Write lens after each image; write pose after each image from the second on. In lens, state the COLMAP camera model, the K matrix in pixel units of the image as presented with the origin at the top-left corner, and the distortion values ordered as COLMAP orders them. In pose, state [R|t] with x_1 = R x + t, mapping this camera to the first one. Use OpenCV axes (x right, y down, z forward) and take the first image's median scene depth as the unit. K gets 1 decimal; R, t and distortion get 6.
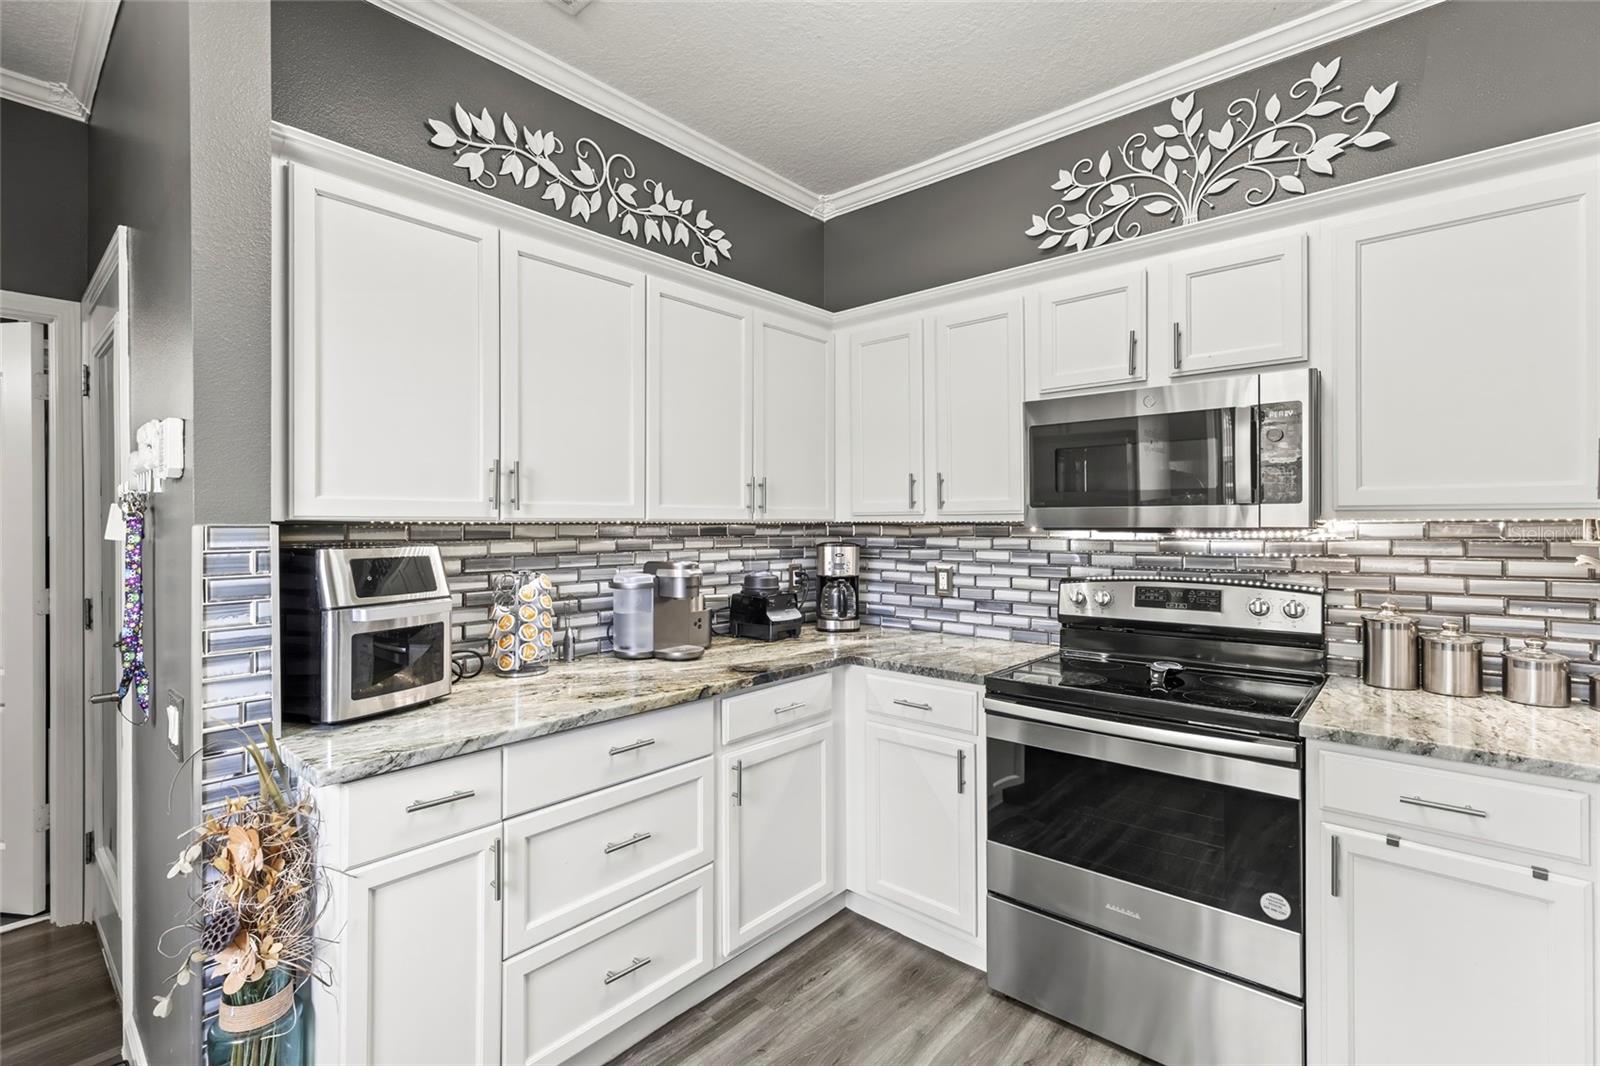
lens RADIAL K [[721.6, 0, 803.7], [0, 721.6, 523.2], [0, 0, 1]] dist [0.001501, 0.000273]
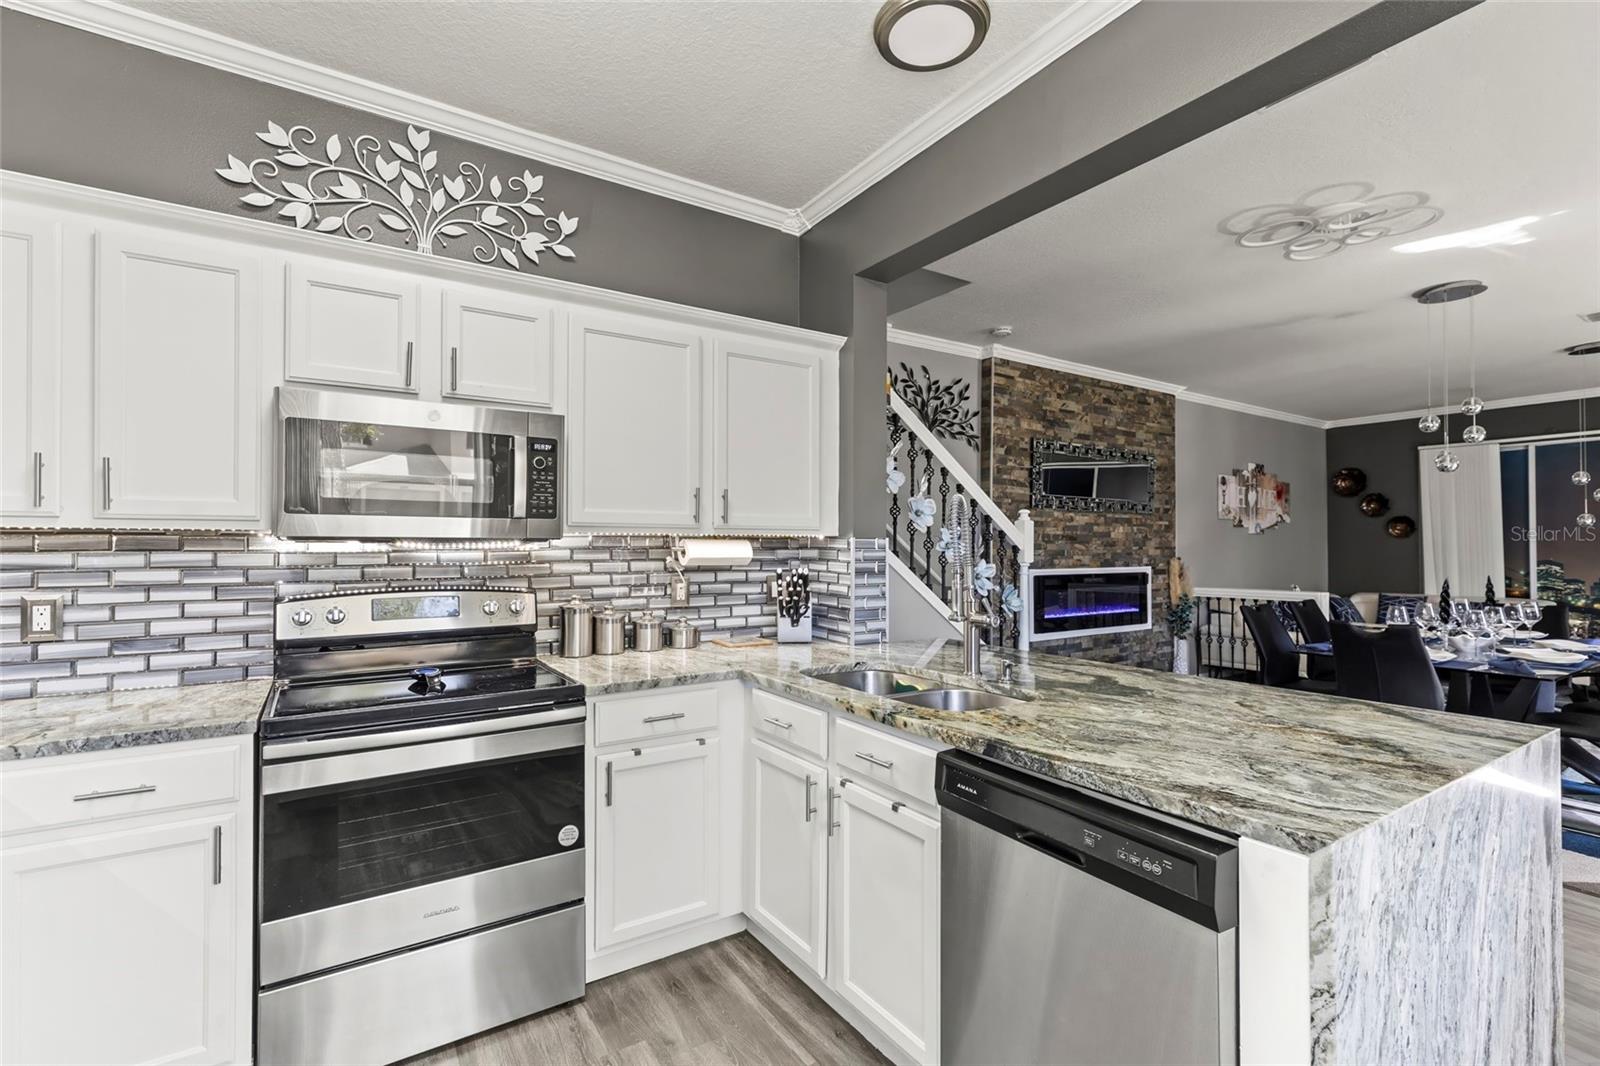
lens RADIAL K [[724.9, 0, 801.6], [0, 724.9, 534.9], [0, 0, 1]] dist [0.002529, 0.000589]
pose [[0.269243, 0.018471, 0.962895, -0.318144], [-0.002254, 0.999825, -0.018549, 0.017037], [-0.963070, 0.002824, 0.269237, 0.176153]]
